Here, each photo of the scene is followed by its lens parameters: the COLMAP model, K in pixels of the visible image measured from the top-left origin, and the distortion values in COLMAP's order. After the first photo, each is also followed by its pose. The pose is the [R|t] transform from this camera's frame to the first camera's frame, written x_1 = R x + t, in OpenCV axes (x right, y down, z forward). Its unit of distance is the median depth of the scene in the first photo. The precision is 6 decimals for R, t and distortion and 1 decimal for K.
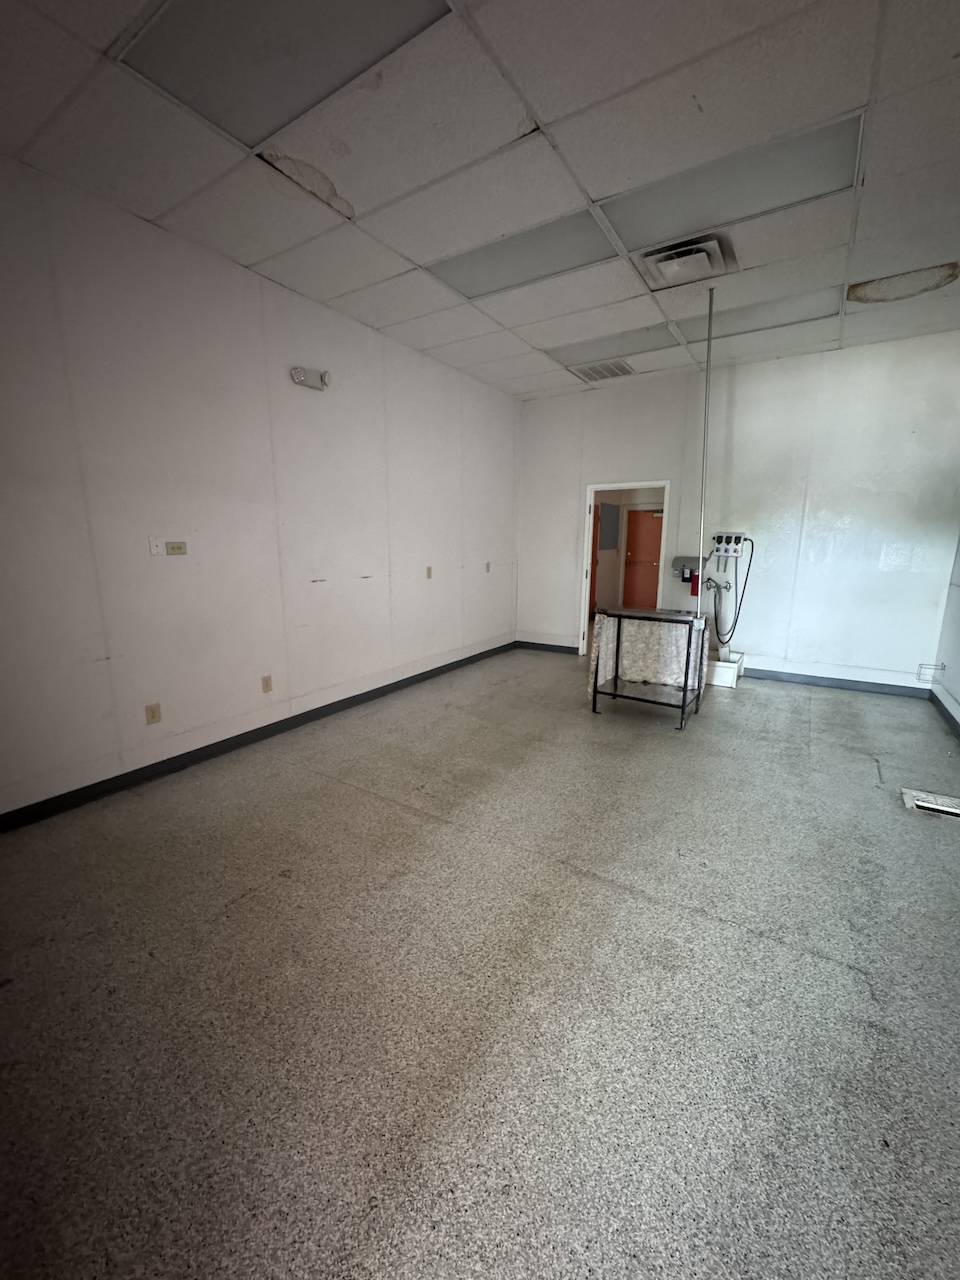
lens RADIAL K [[512.5, 0, 479.8], [0, 512.5, 641.0], [0, 0, 1]] dist [-0.002868, 0.000687]
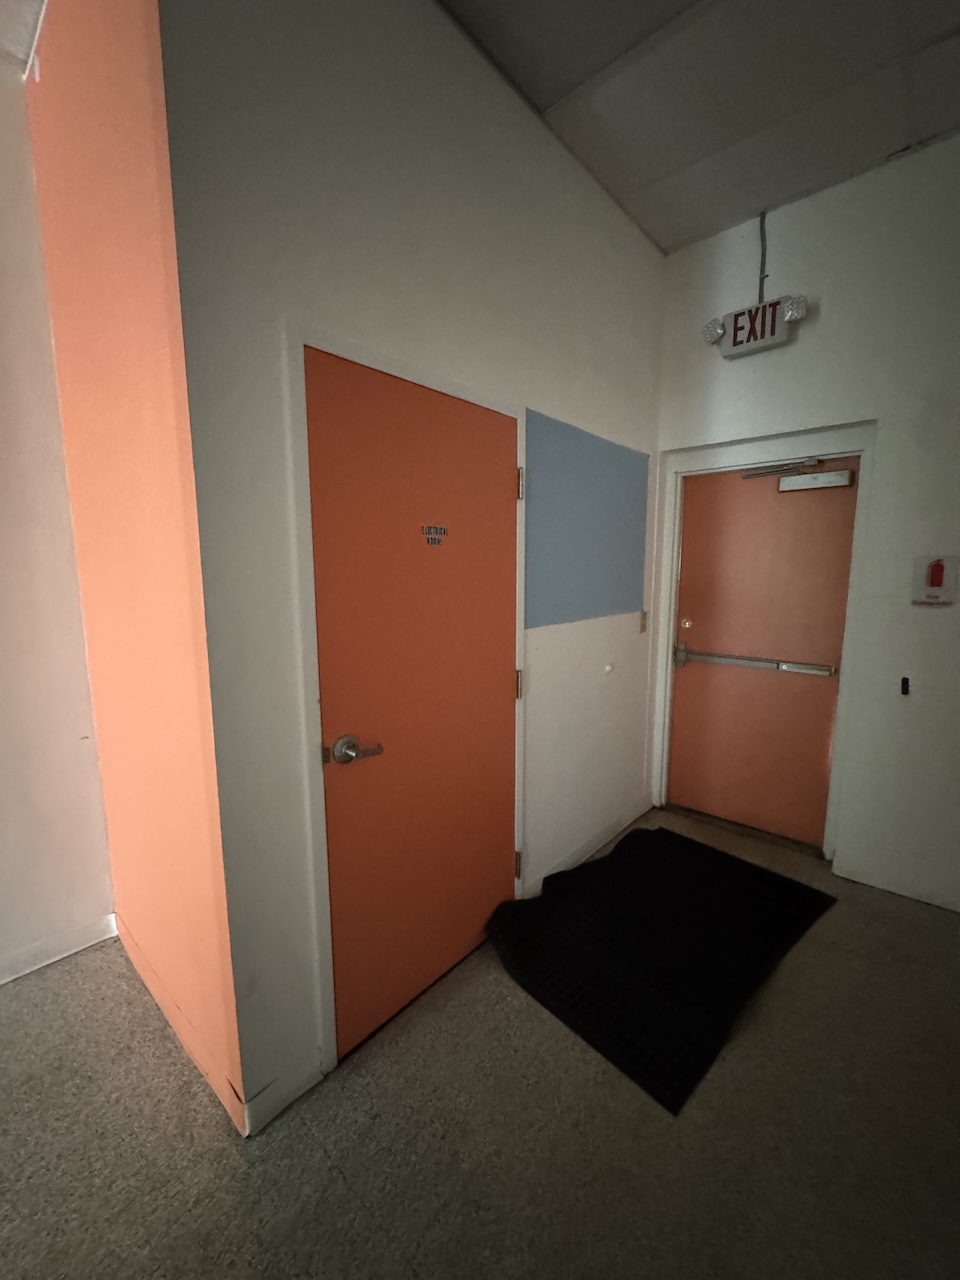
lens RADIAL K [[512.5, 0, 479.8], [0, 512.5, 641.0], [0, 0, 1]] dist [-0.002868, 0.000687]
pose [[0.988616, 0.015849, -0.149625, 0.421884], [-0.024904, 0.997957, -0.058841, -0.272176], [0.148386, 0.061897, 0.986990, 1.342781]]
